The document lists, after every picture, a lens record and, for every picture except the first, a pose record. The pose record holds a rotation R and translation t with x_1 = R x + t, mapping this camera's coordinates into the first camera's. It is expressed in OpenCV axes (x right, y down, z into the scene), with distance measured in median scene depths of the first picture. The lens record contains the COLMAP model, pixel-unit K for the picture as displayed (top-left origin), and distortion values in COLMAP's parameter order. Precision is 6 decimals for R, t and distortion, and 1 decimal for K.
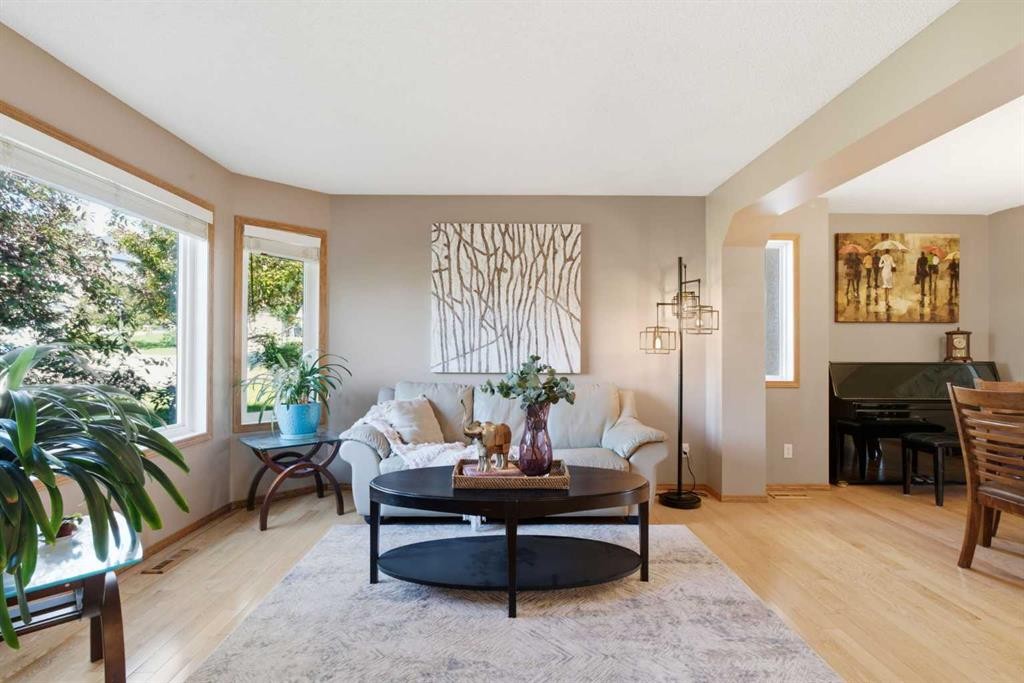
lens RADIAL K [[482.9, 0, 513.9], [0, 482.9, 343.2], [0, 0, 1]] dist [-0.001653, -0.000195]
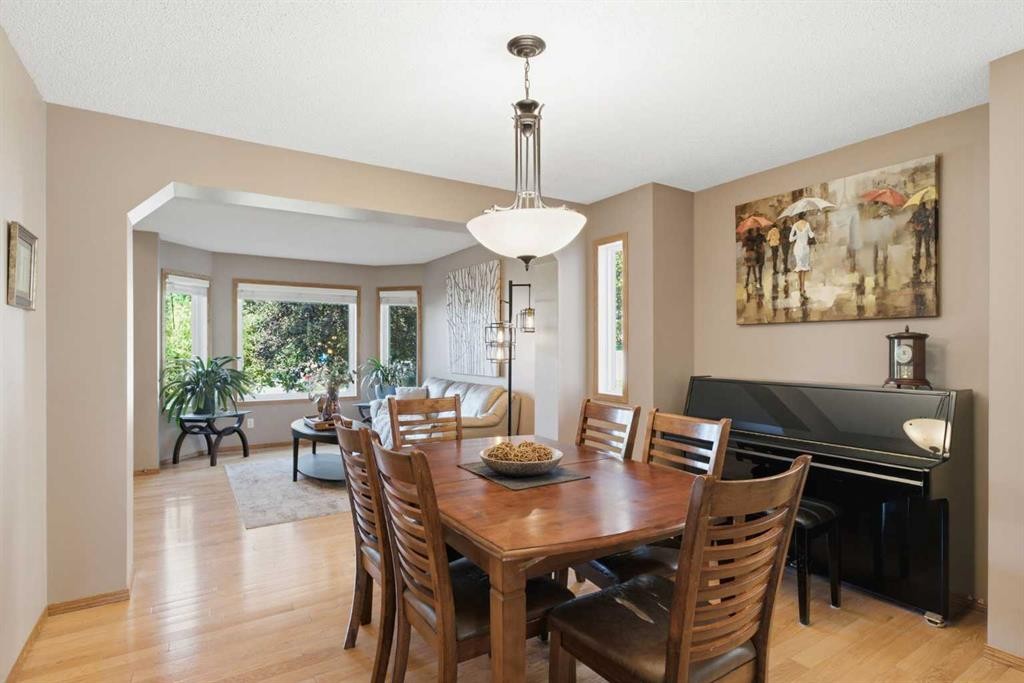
lens RADIAL K [[507.7, 0, 512.8], [0, 507.7, 346.5], [0, 0, 1]] dist [0.001170, 0.000110]
pose [[0.535338, -0.007663, -0.844603, 1.151329], [0.006449, 0.999967, -0.004985, -0.009021], [0.844613, -0.002778, 0.535370, 0.287234]]
